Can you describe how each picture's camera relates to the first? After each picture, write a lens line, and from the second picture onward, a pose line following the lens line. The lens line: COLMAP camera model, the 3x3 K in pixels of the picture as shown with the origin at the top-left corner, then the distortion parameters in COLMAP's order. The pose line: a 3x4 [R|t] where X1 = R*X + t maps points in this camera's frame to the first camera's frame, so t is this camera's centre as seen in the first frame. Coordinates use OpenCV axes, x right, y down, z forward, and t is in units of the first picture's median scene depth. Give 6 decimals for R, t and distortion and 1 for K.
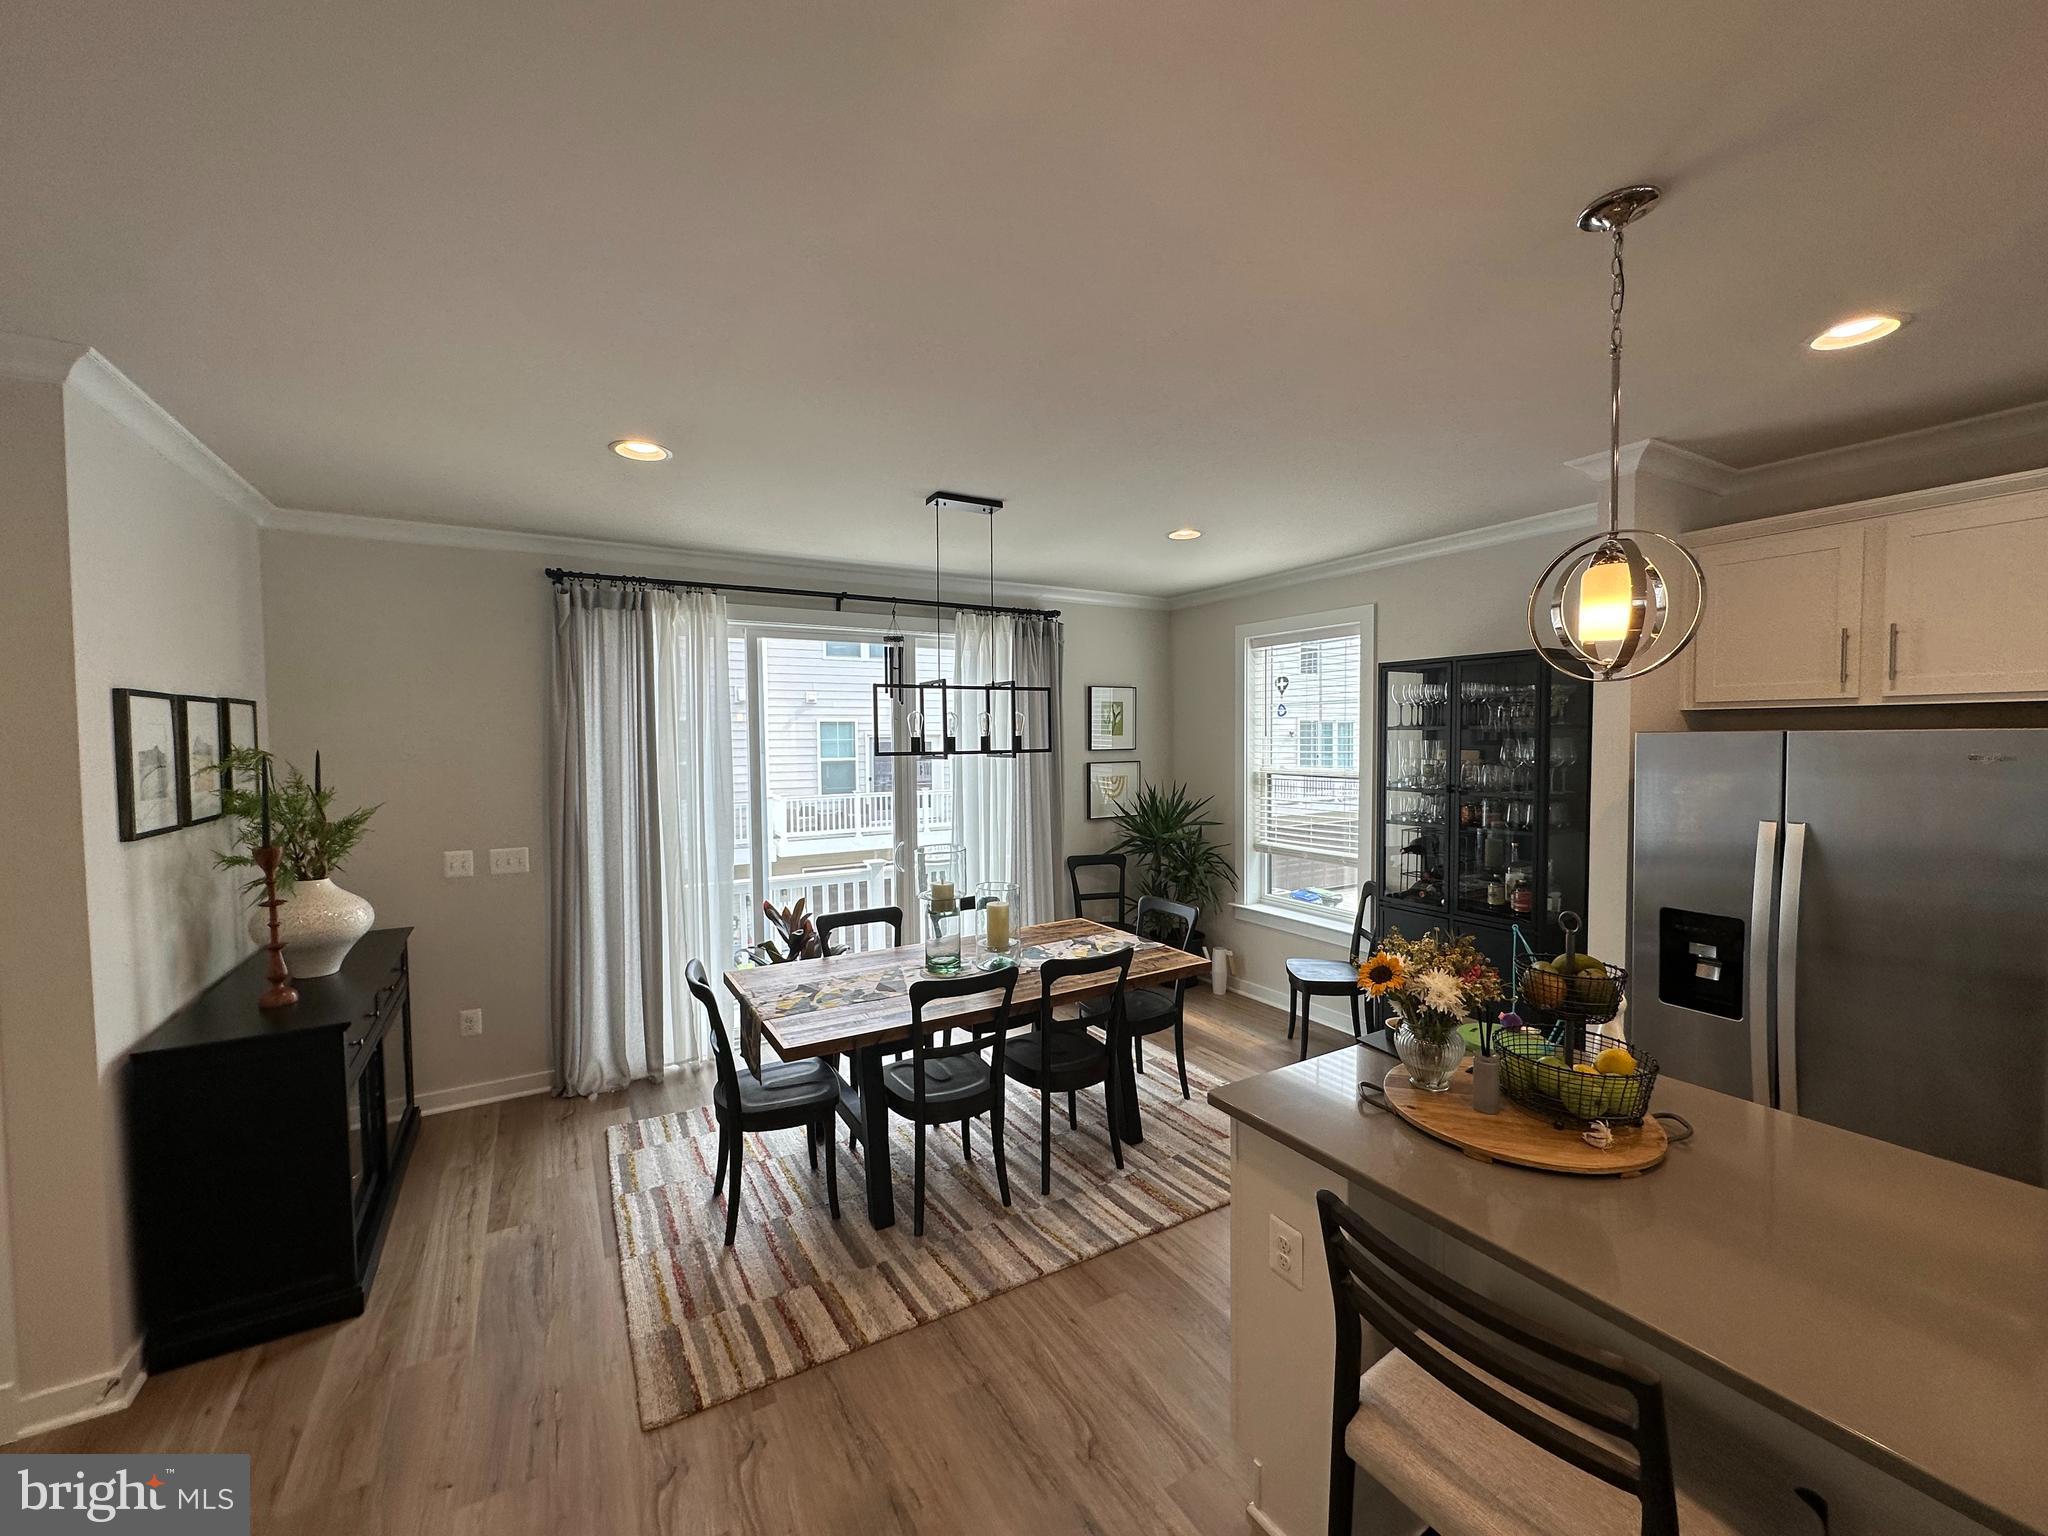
lens RADIAL K [[814.3, 0, 1024.0], [0, 814.3, 768.0], [0, 0, 1]] dist [-0.003017, 0.000031]
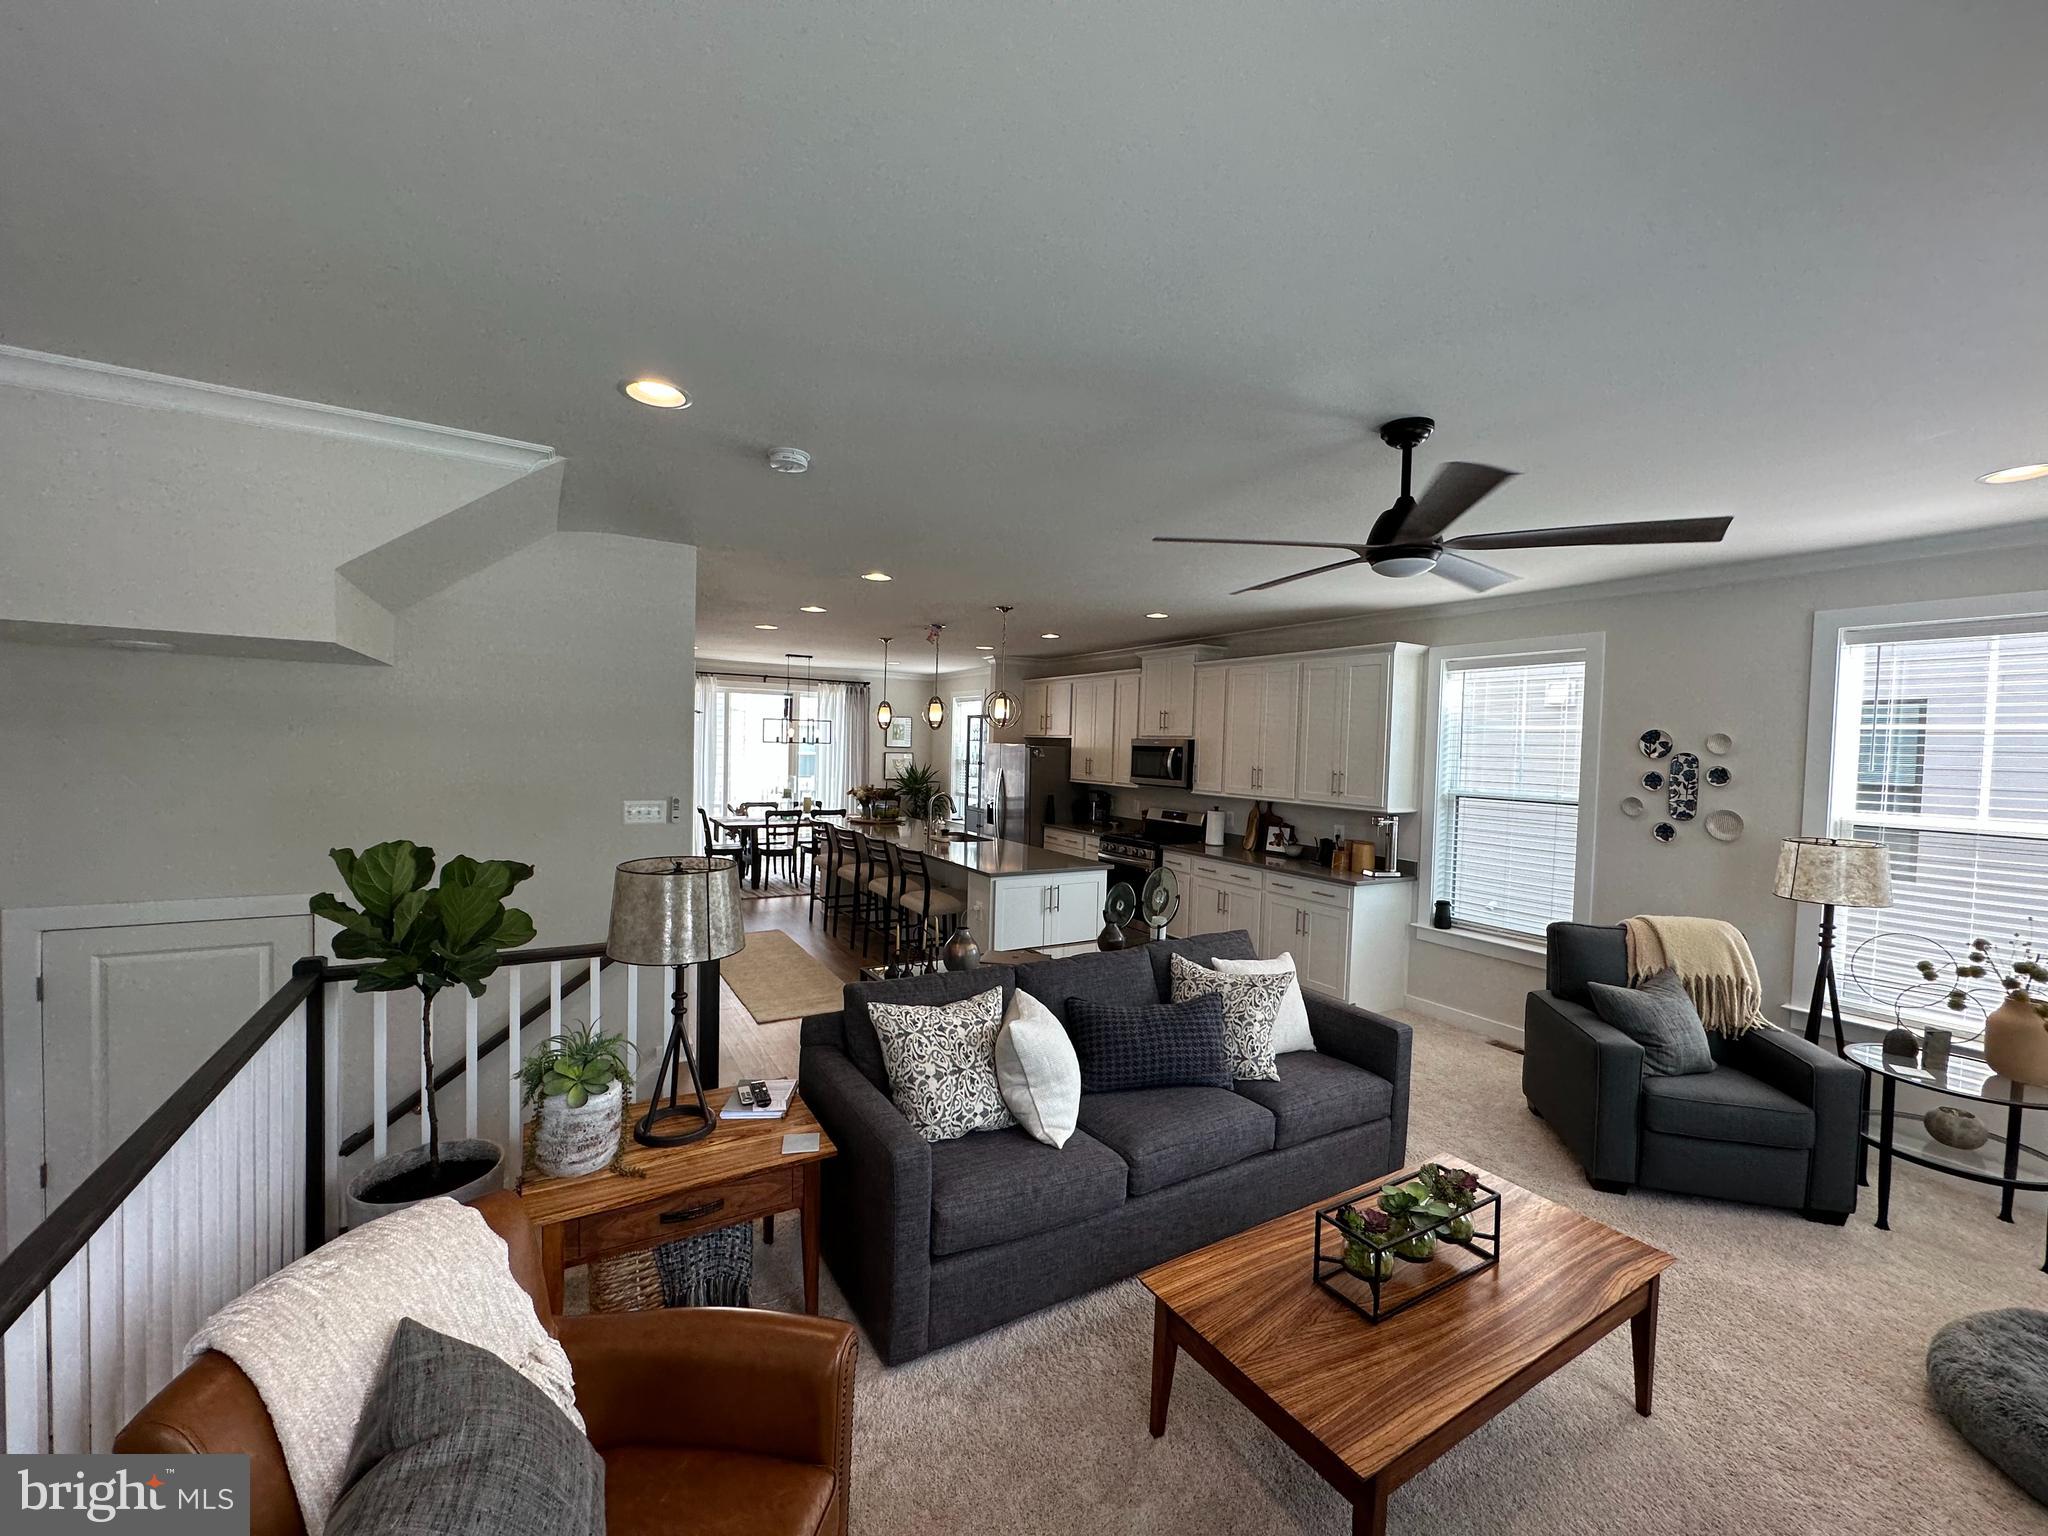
lens RADIAL K [[814.3, 0, 1024.0], [0, 814.3, 768.0], [0, 0, 1]] dist [-0.003017, 0.000031]
pose [[0.999289, 0.037551, 0.003329, 0.627566], [-0.037520, 0.999258, -0.008729, 0.056325], [-0.003654, 0.008598, 0.999956, -1.622904]]
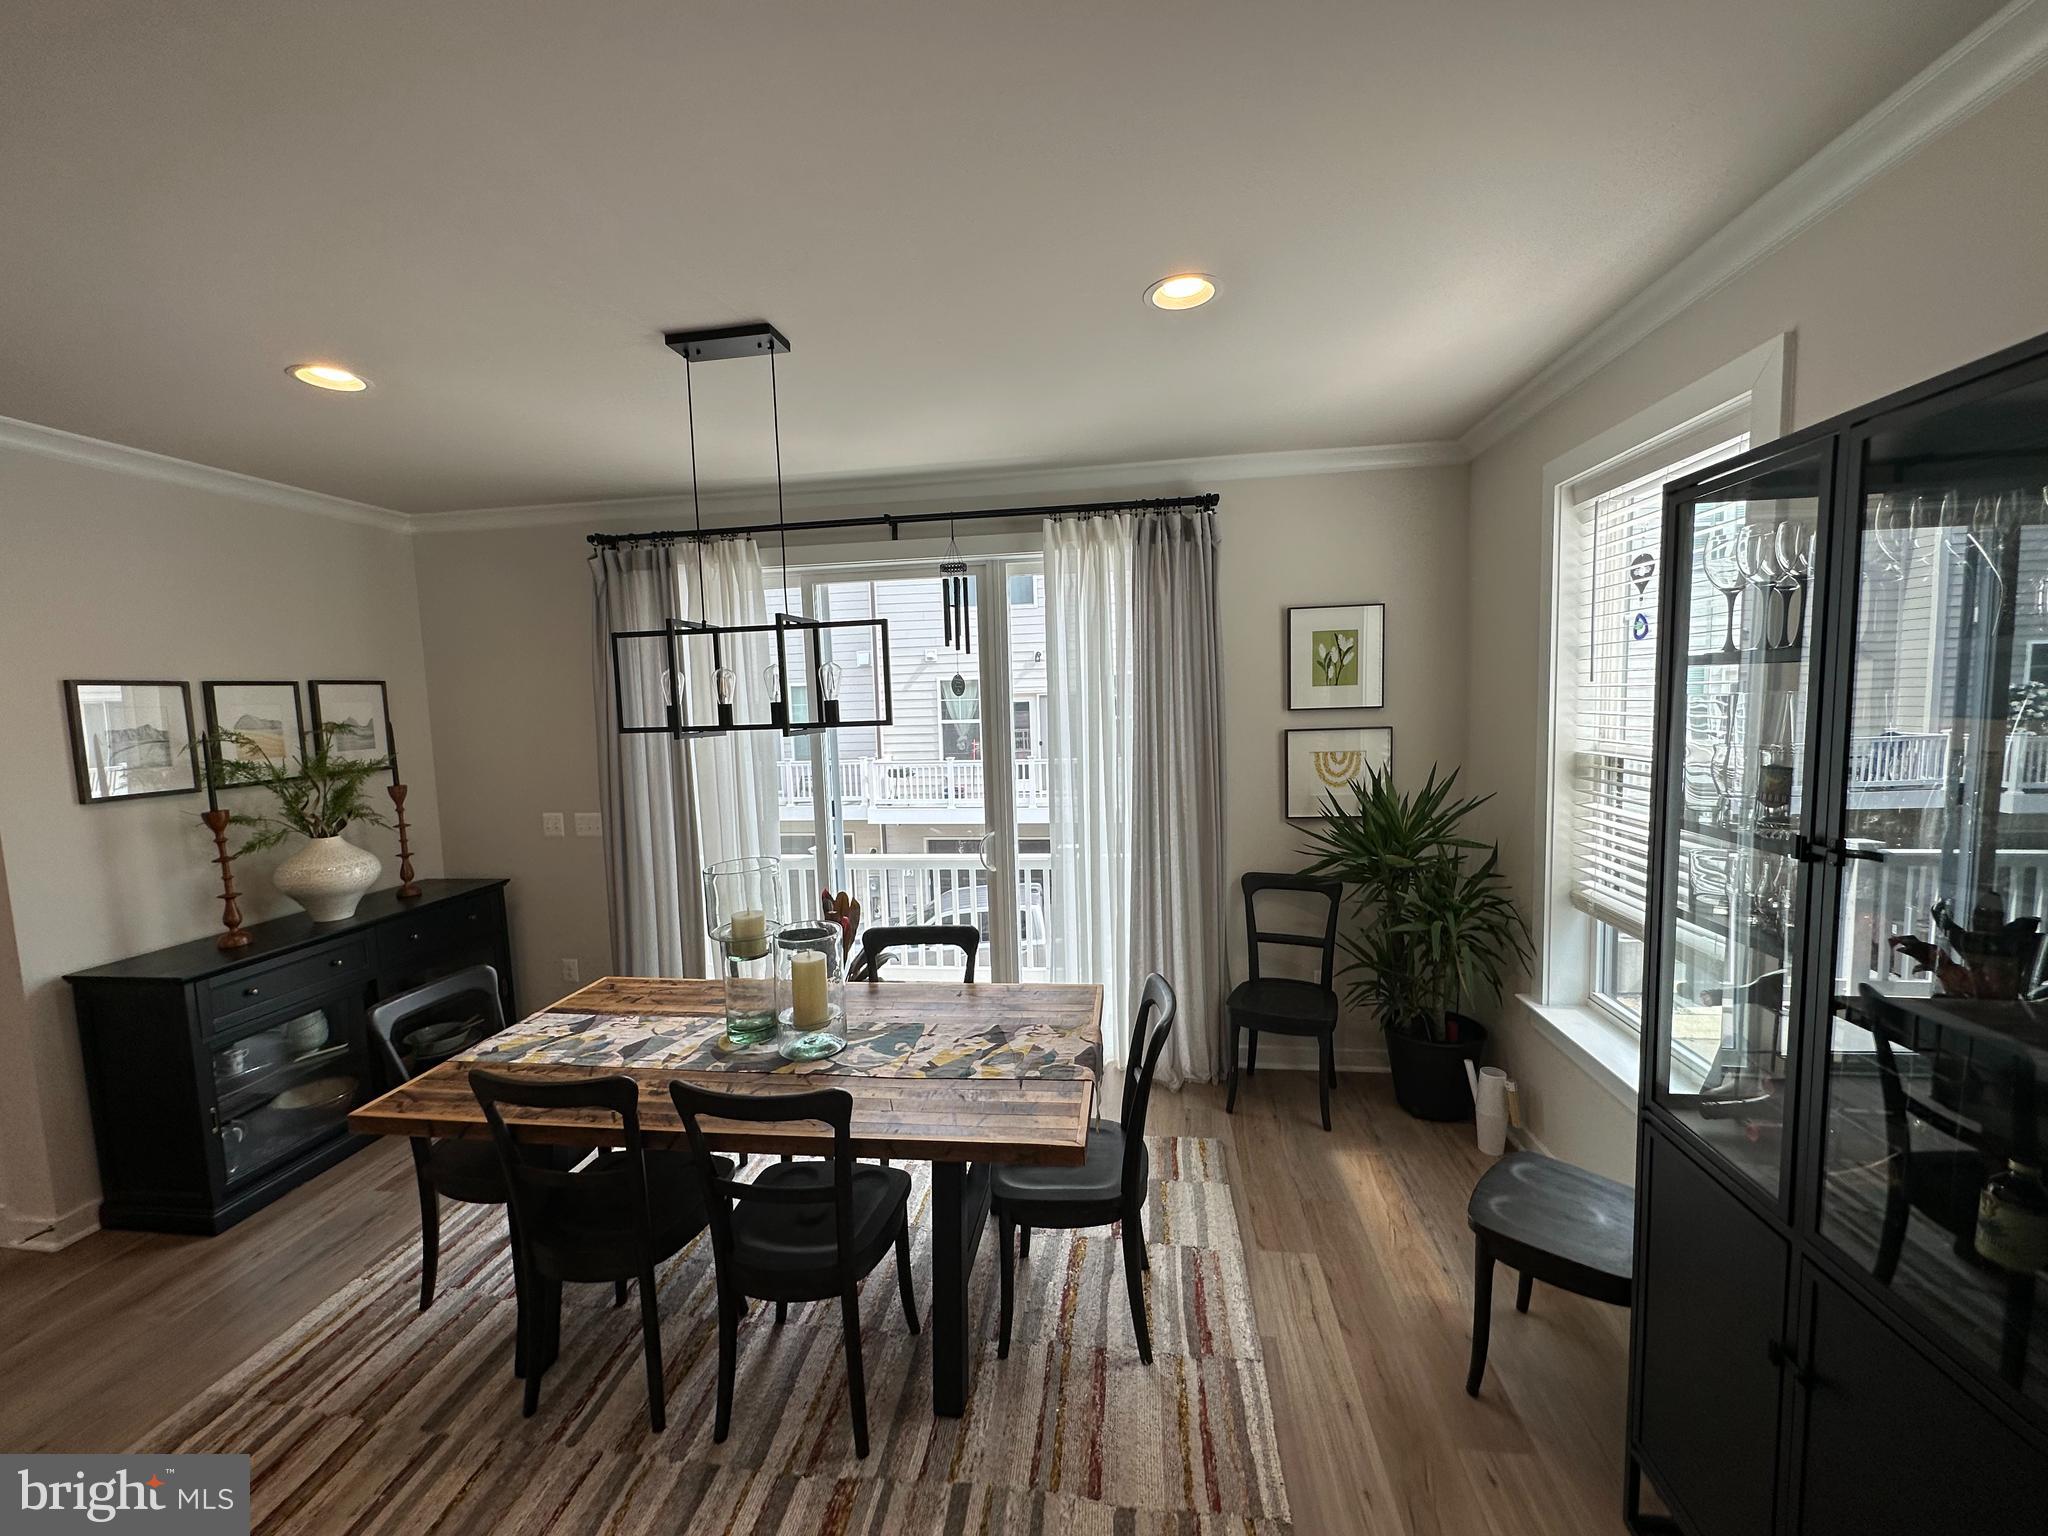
lens RADIAL K [[814.3, 0, 1024.0], [0, 814.3, 768.0], [0, 0, 1]] dist [-0.003017, 0.000031]
pose [[0.780845, 0.038758, -0.623522, 0.455360], [0.000563, 0.998030, 0.062744, -0.023844], [0.624725, -0.049344, 0.779284, 0.539613]]
